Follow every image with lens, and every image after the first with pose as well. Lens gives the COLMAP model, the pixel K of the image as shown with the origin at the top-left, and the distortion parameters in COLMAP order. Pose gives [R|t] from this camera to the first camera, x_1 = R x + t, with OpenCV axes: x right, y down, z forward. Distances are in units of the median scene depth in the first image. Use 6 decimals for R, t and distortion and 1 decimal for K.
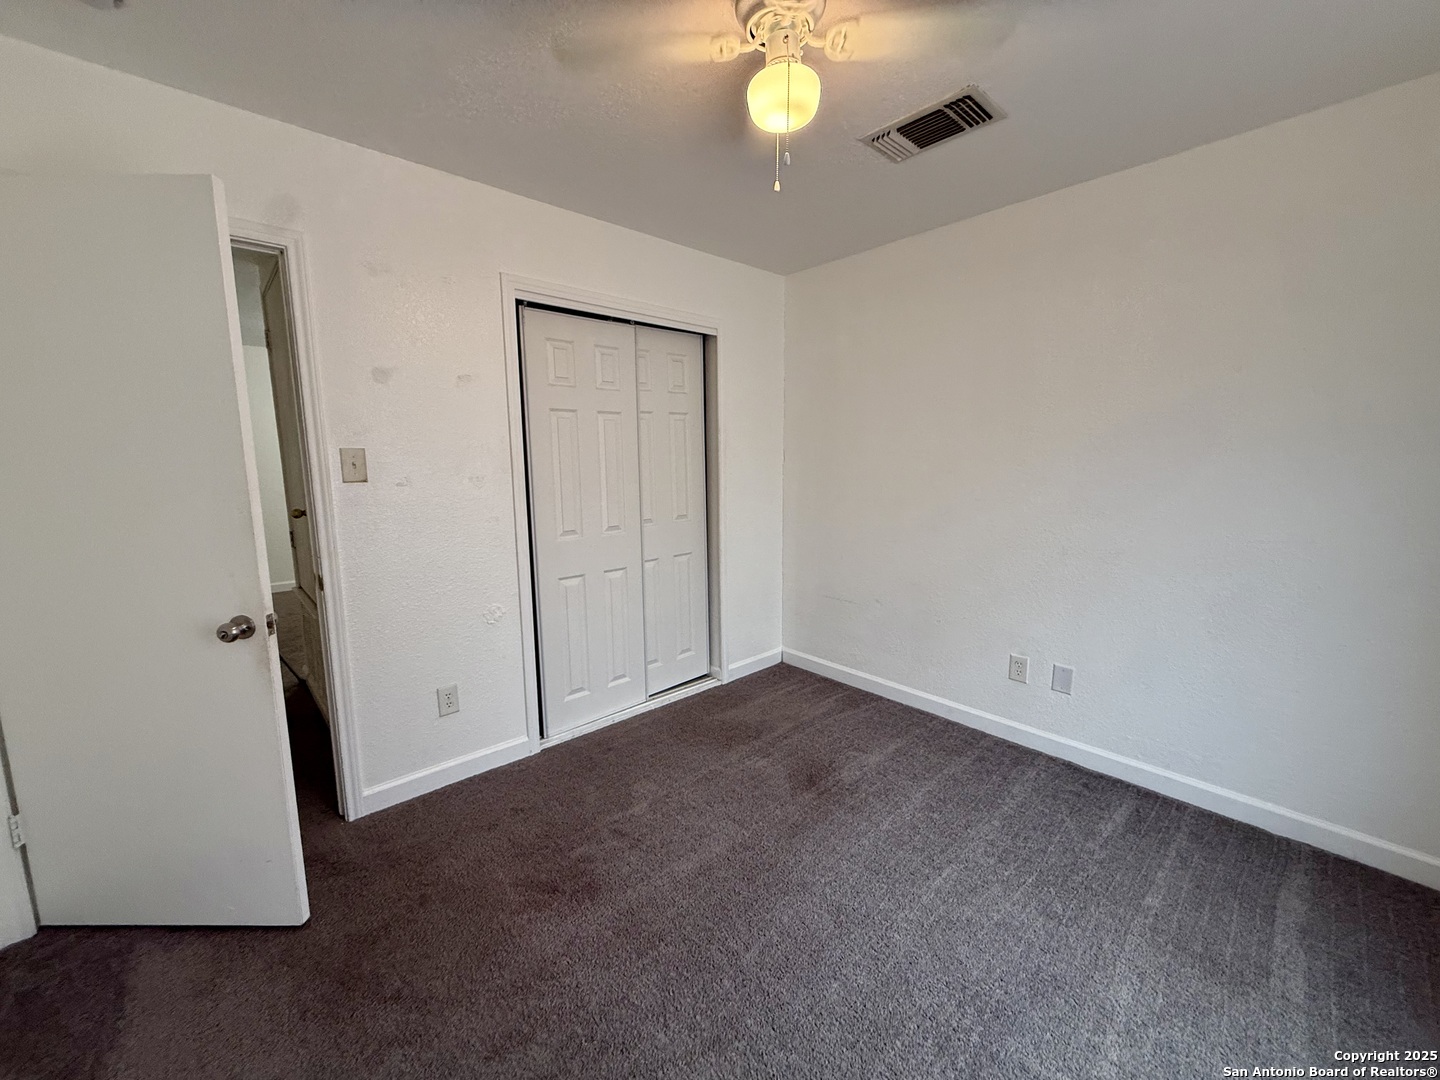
lens RADIAL K [[575.1, 0, 716.7], [0, 575.1, 541.5], [0, 0, 1]] dist [-0.003512, 0.001210]
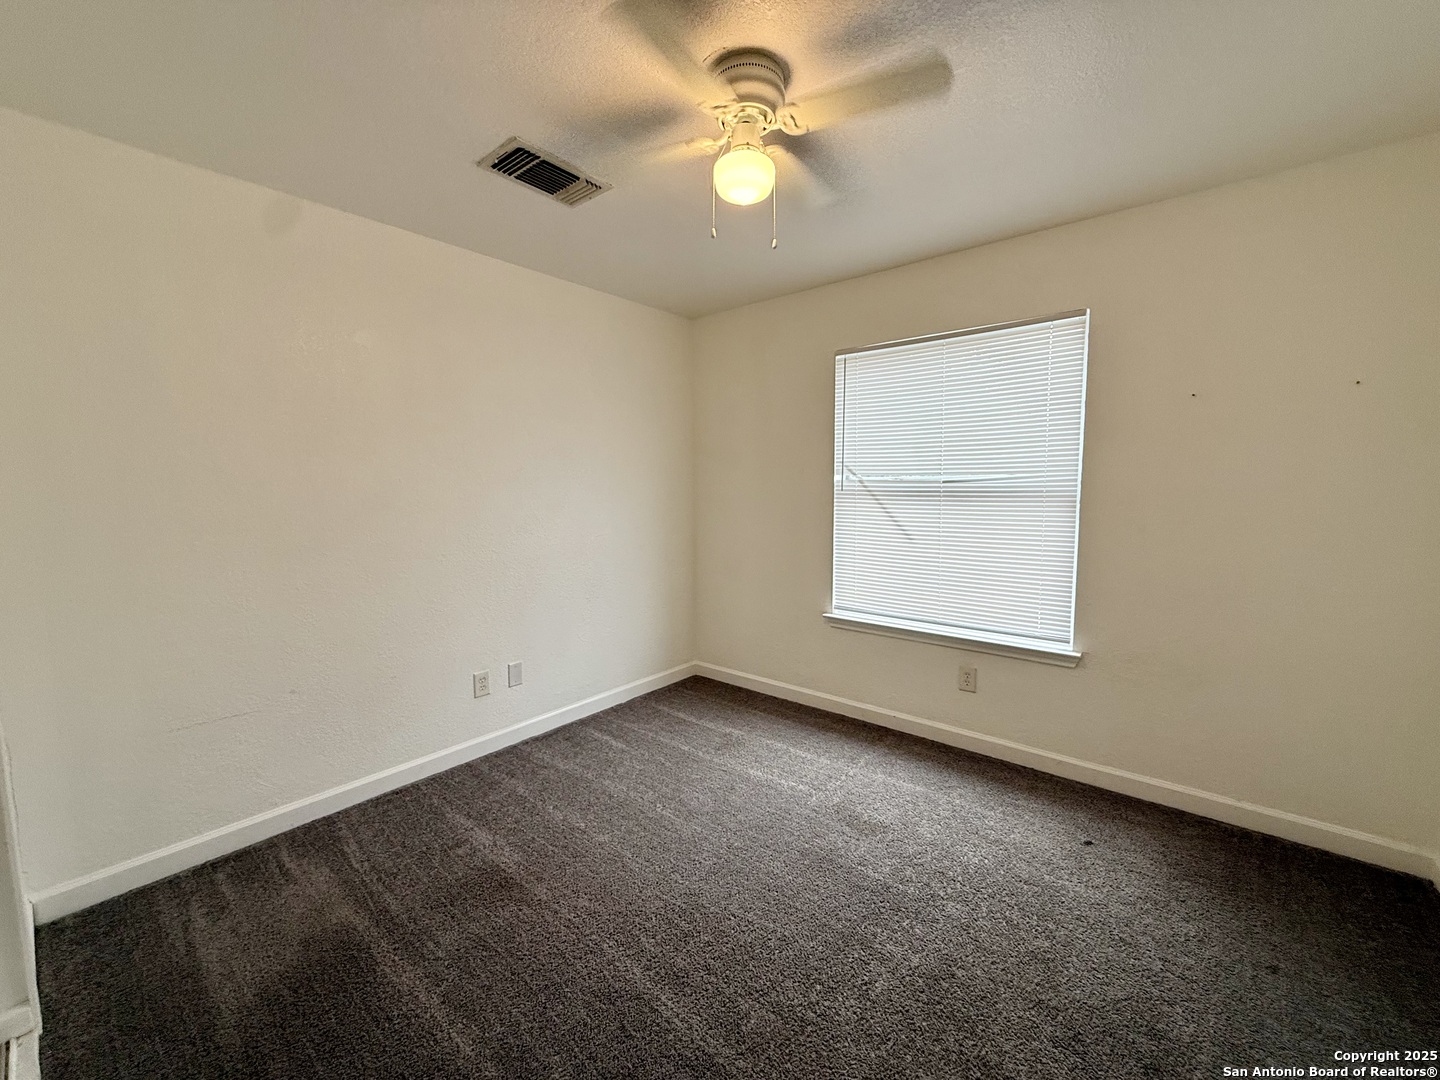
lens RADIAL K [[575.1, 0, 712.2], [0, 575.1, 549.9], [0, 0, 1]] dist [-0.003512, 0.001210]
pose [[-0.137827, -0.098670, 0.985529, -0.542144], [0.160353, 0.979676, 0.120509, -0.077301], [-0.977390, 0.174642, -0.119204, 0.669385]]
